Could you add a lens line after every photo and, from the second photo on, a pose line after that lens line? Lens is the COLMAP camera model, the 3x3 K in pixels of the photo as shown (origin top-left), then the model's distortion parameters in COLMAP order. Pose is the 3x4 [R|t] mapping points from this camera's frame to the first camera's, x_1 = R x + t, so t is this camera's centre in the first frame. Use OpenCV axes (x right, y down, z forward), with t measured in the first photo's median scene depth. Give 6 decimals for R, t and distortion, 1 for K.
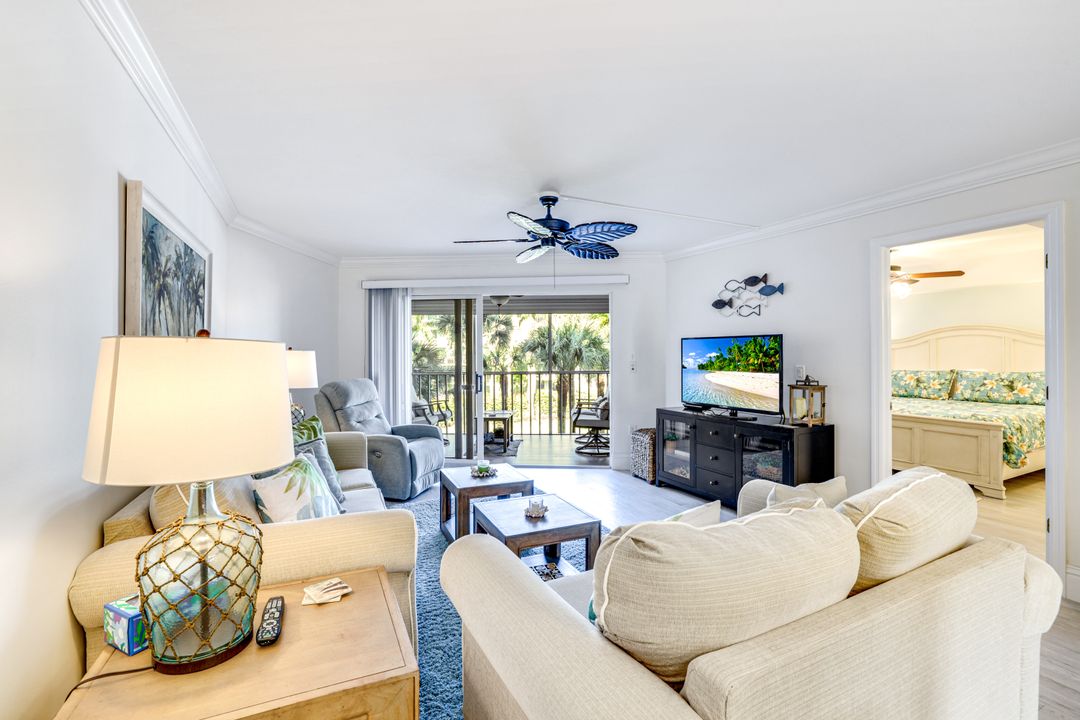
lens RADIAL K [[469.4, 0, 537.3], [0, 469.4, 352.8], [0, 0, 1]] dist [-0.054493, 0.023802]
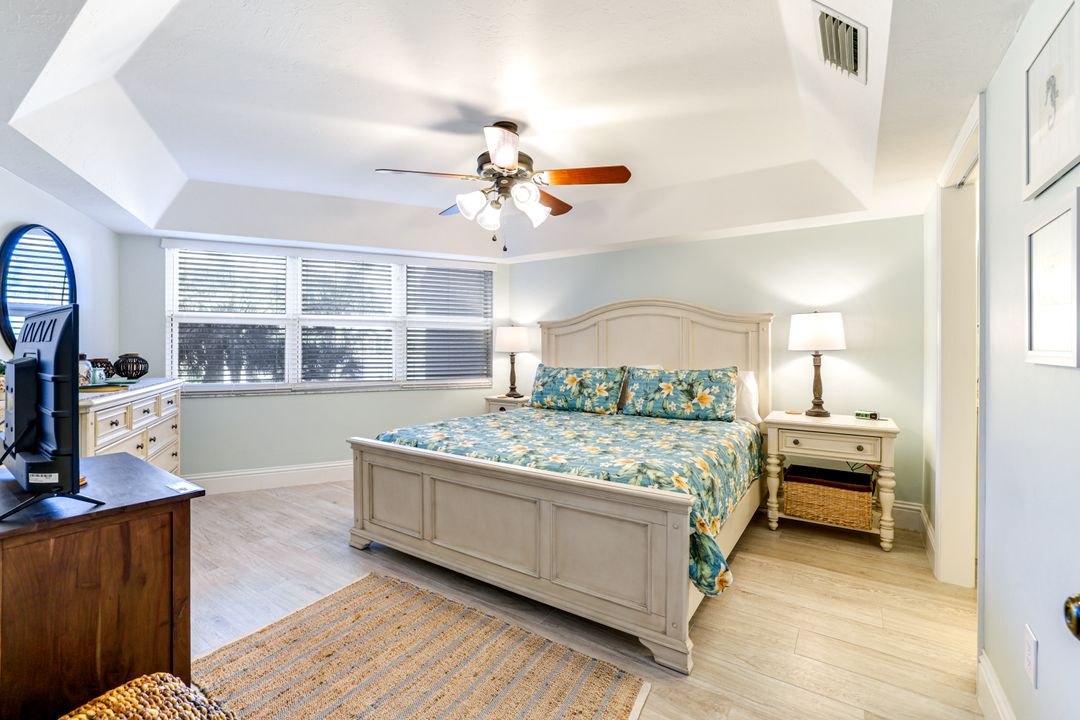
lens RADIAL K [[469.4, 0, 537.3], [0, 469.4, 352.8], [0, 0, 1]] dist [-0.054493, 0.023802]
pose [[0.867782, 0.001690, 0.496942, 0.504487], [-0.005149, 0.999971, 0.005591, 0.014973], [-0.496918, -0.007410, 0.867766, 0.513531]]
